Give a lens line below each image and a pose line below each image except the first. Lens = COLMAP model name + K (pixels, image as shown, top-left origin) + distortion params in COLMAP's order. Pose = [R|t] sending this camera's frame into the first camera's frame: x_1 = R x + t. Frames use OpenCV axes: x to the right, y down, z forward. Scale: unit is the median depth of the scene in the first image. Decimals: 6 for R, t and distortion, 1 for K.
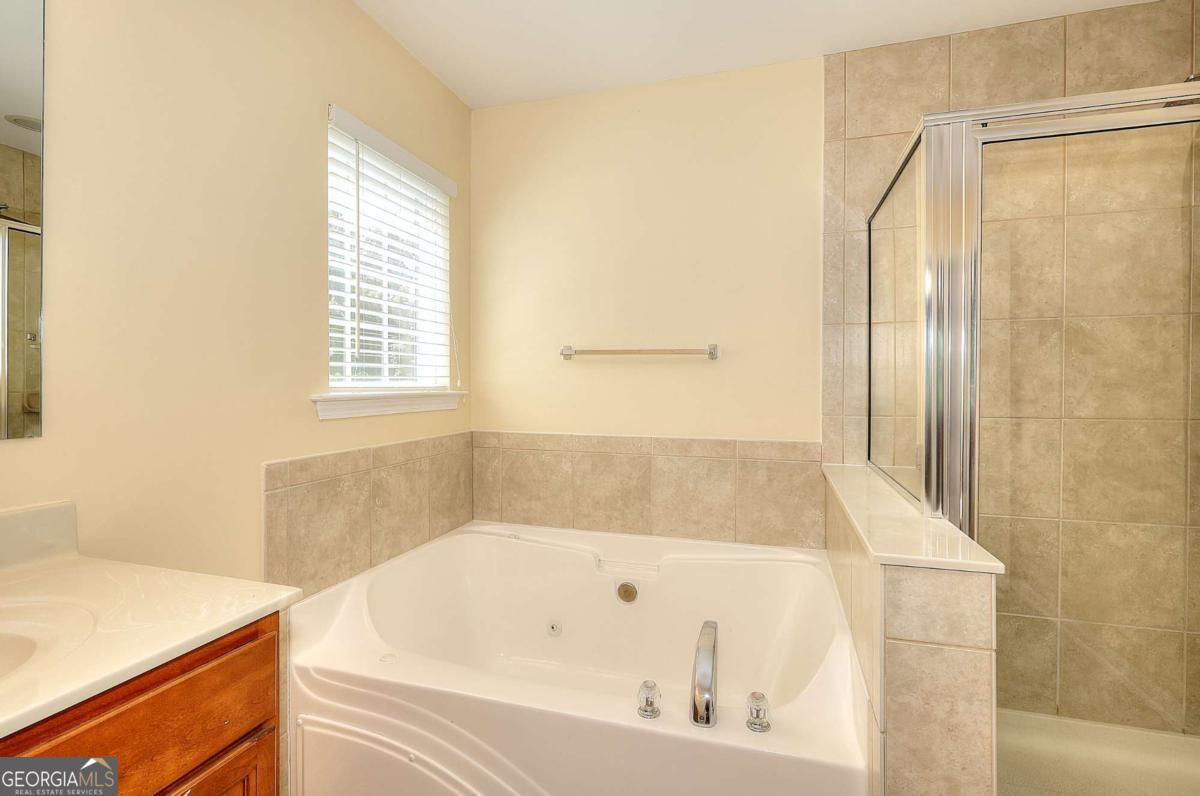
lens RADIAL K [[553.2, 0, 597.1], [0, 553.2, 391.5], [0, 0, 1]] dist [-0.007209, 0.000861]
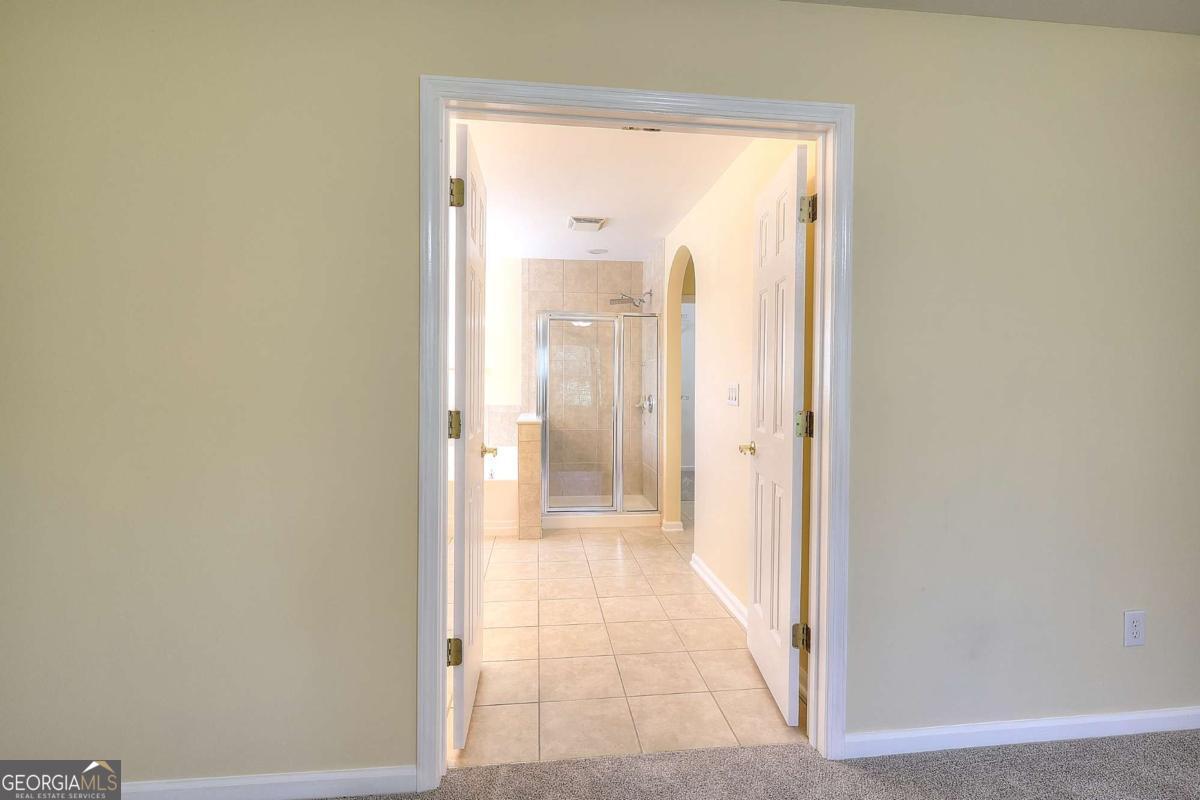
lens RADIAL K [[553.2, 0, 600.3], [0, 553.2, 397.8], [0, 0, 1]] dist [-0.007209, 0.000861]
pose [[0.911873, -0.008266, 0.410389, -0.371470], [0.003908, 0.999927, 0.011459, 0.025212], [-0.410453, -0.008845, 0.911839, -1.753025]]
